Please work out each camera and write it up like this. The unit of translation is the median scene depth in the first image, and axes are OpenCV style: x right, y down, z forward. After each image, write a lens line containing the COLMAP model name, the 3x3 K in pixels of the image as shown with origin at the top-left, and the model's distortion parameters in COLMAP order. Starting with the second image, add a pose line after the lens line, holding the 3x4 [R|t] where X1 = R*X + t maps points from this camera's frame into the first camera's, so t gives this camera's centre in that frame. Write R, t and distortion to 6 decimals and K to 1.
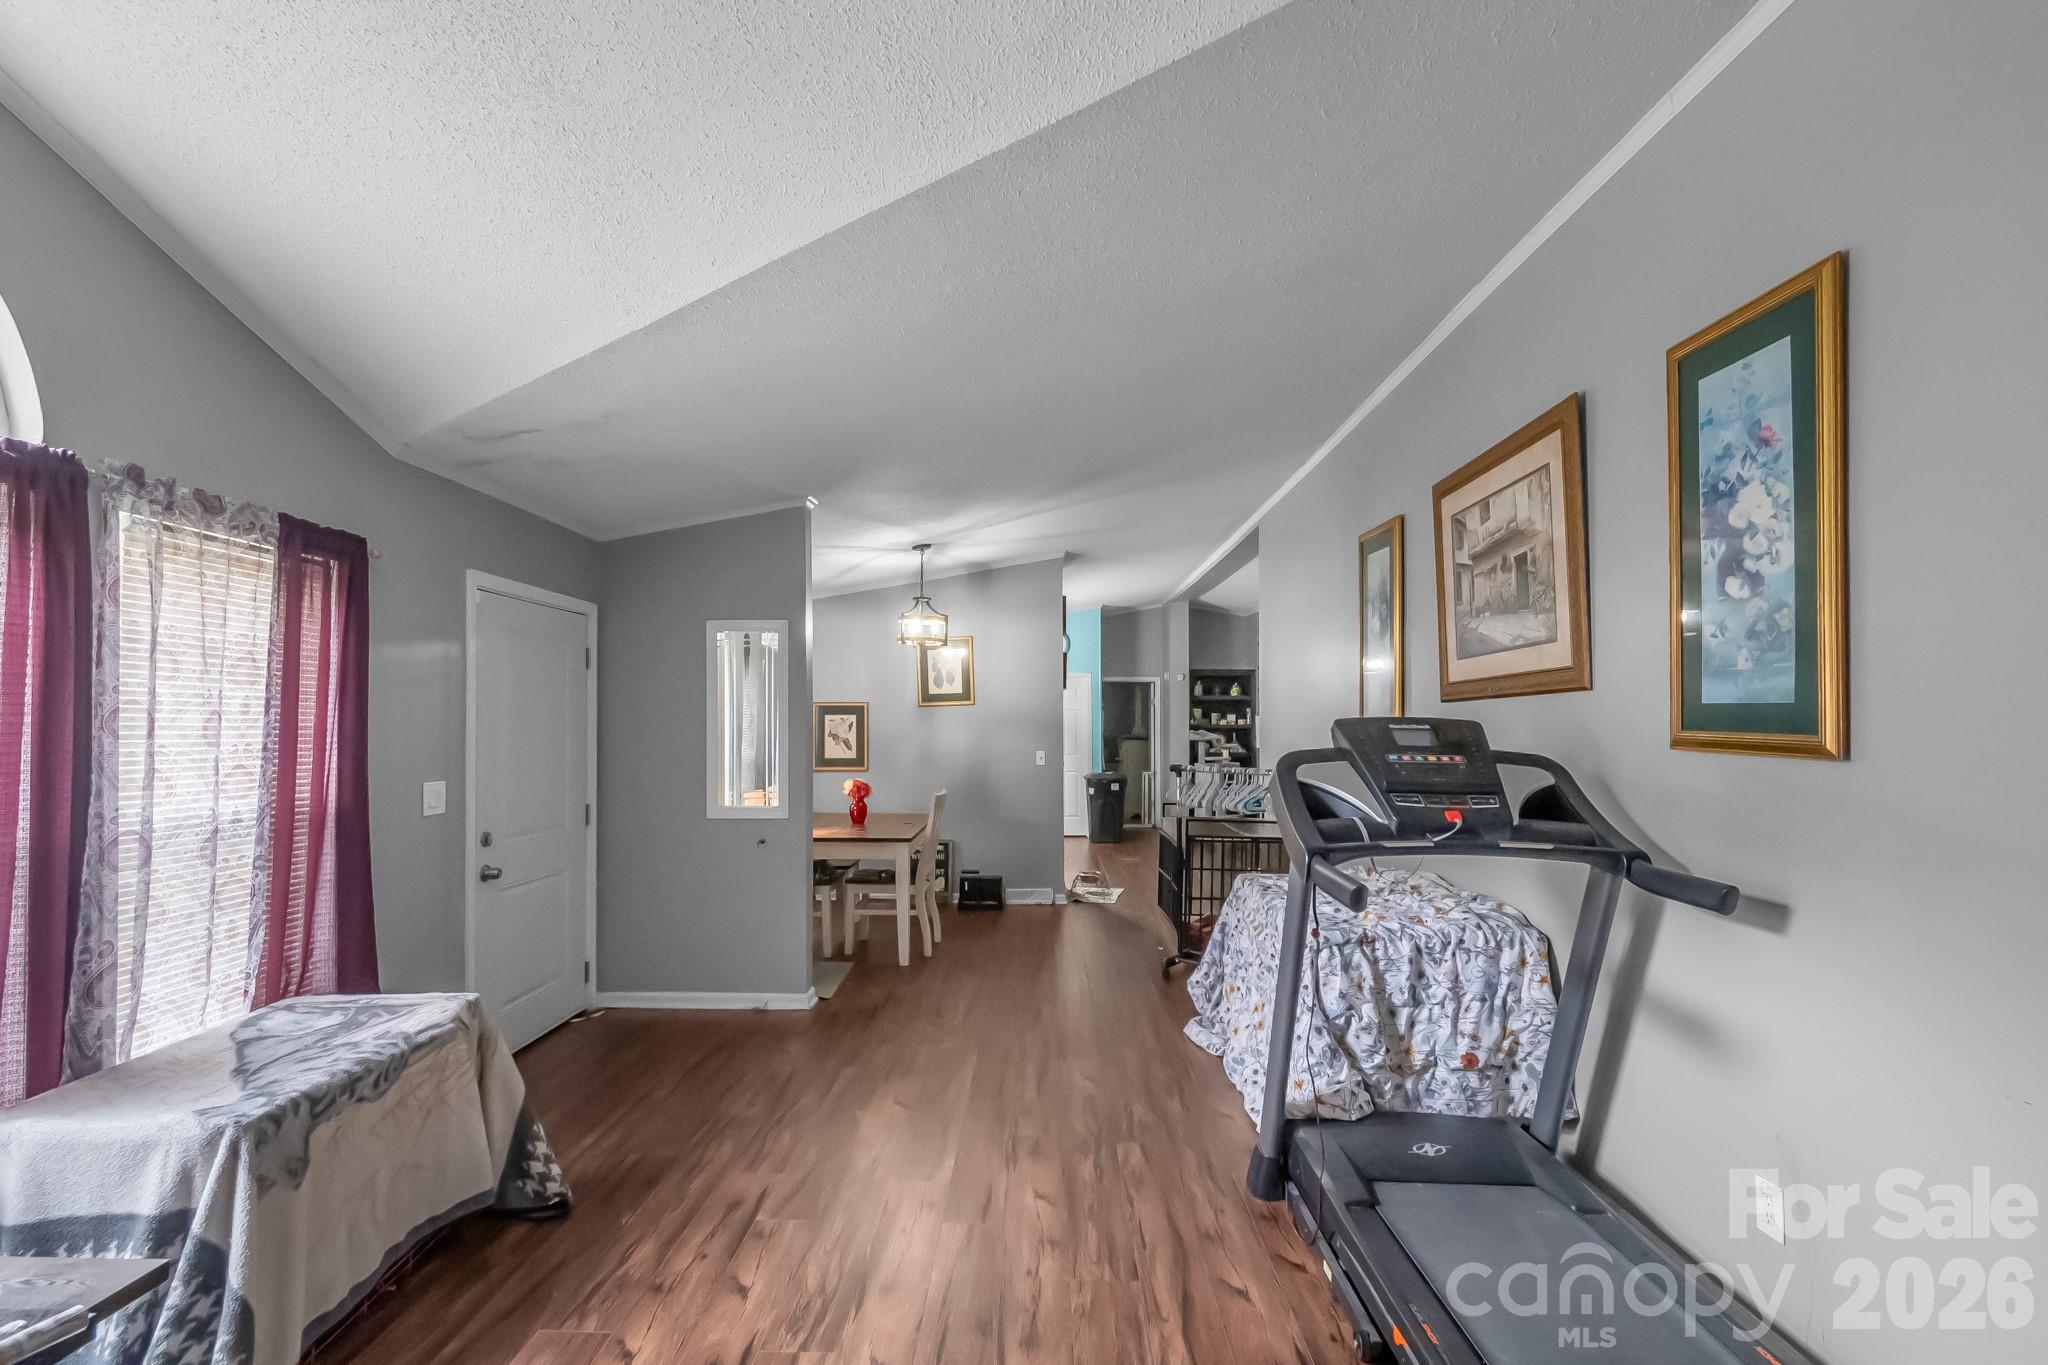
lens RADIAL K [[932.0, 0, 1013.4], [0, 932.0, 708.7], [0, 0, 1]] dist [0.003068, -0.001351]
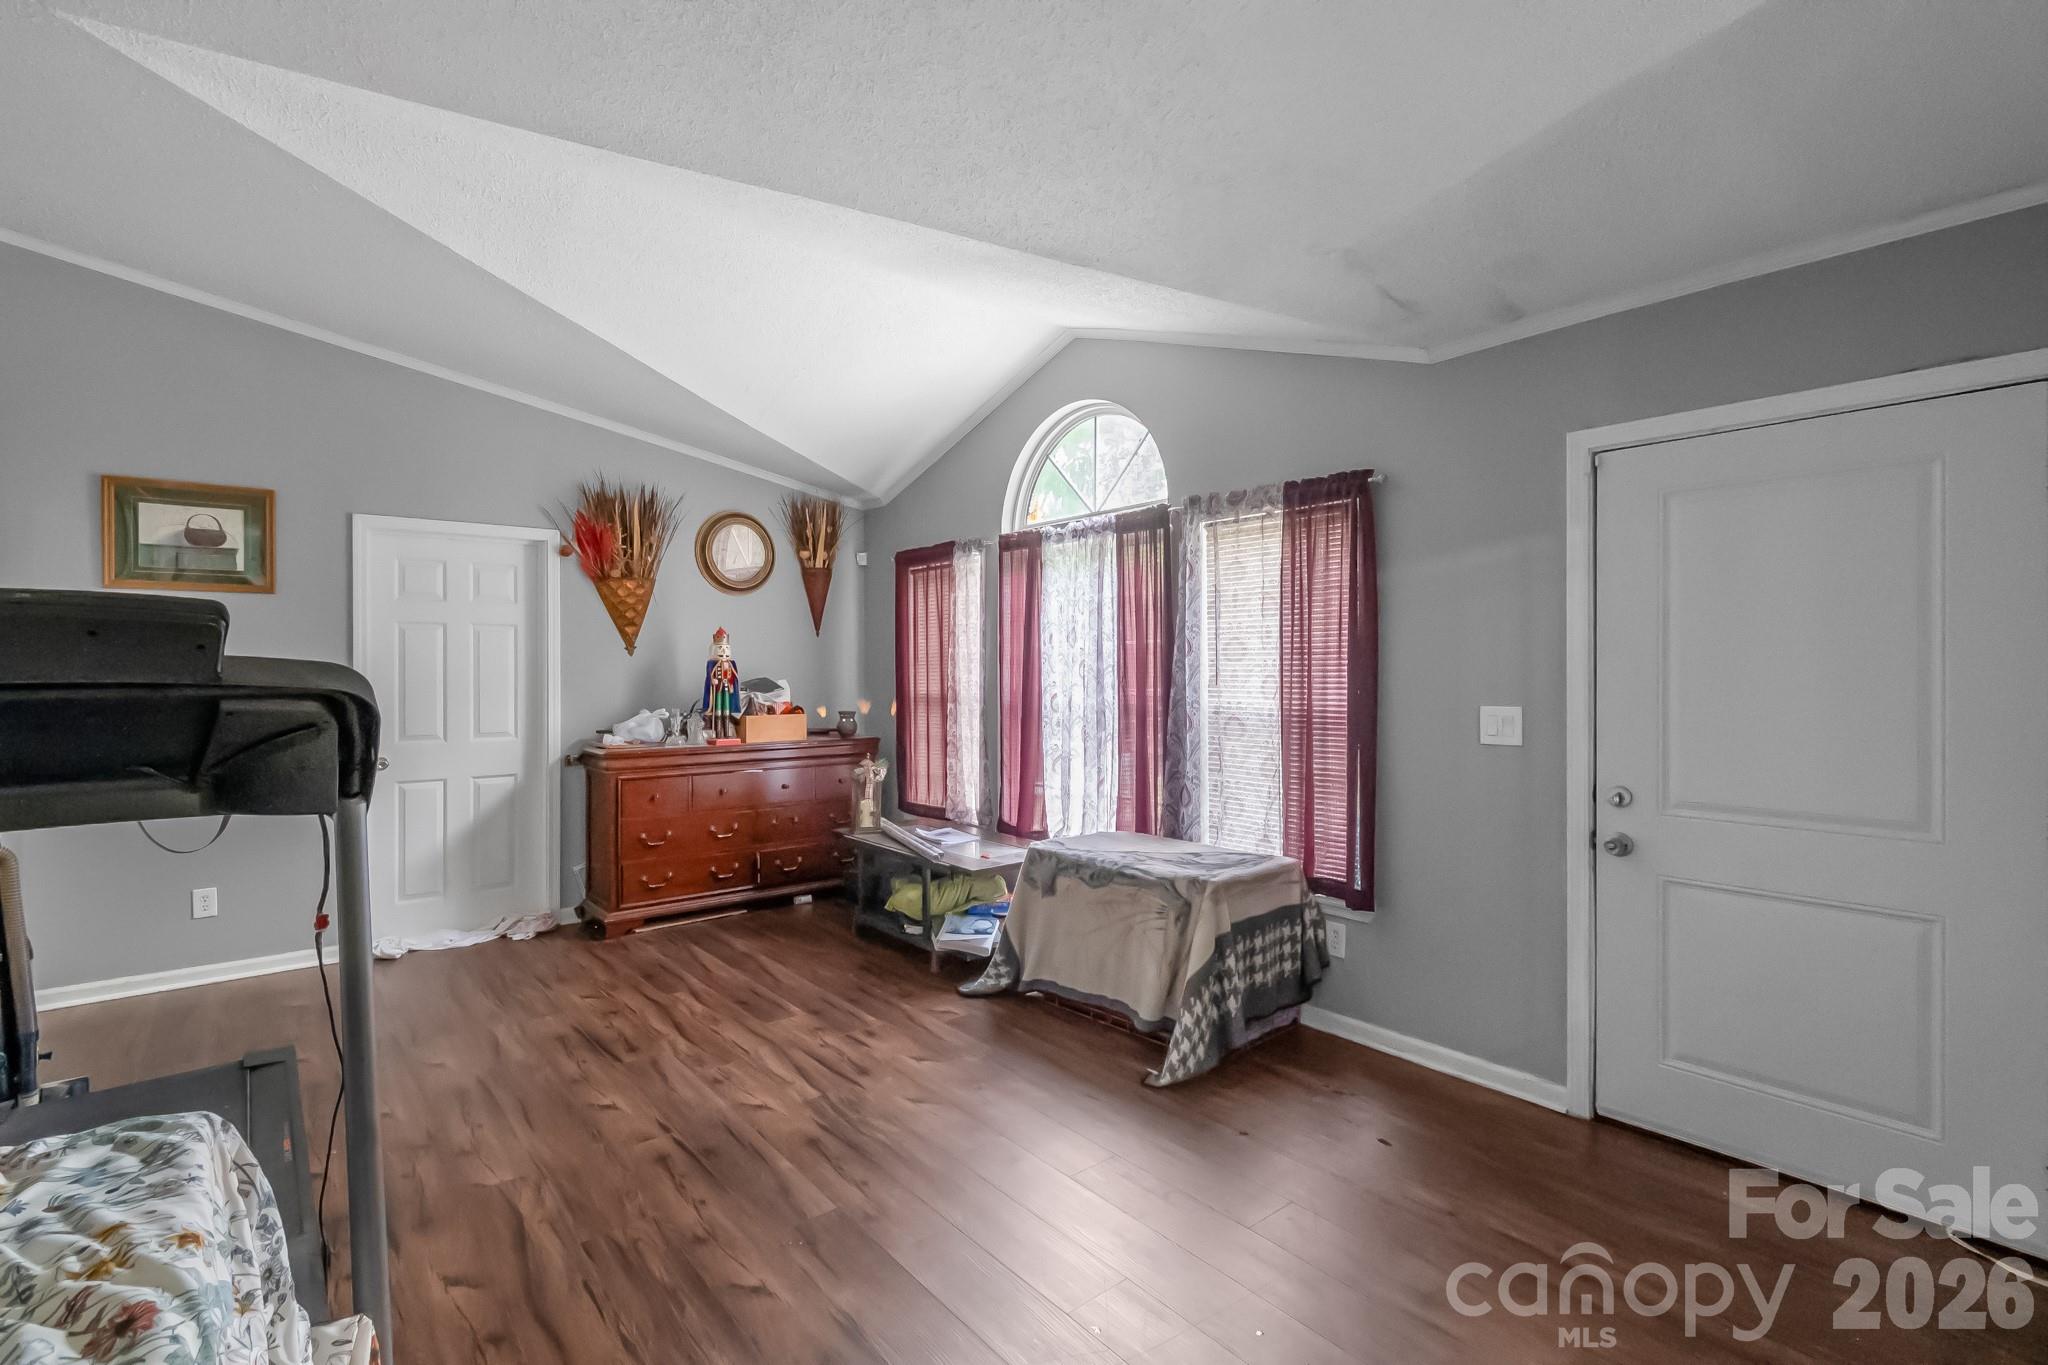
lens RADIAL K [[920.3, 0, 988.5], [0, 920.3, 671.0], [0, 0, 1]] dist [0.002947, -0.000220]
pose [[-0.764448, 0.000590, -0.644685, 0.325191], [0.012992, 0.999811, -0.014491, 0.060210], [0.644554, -0.019453, -0.764311, 1.553207]]
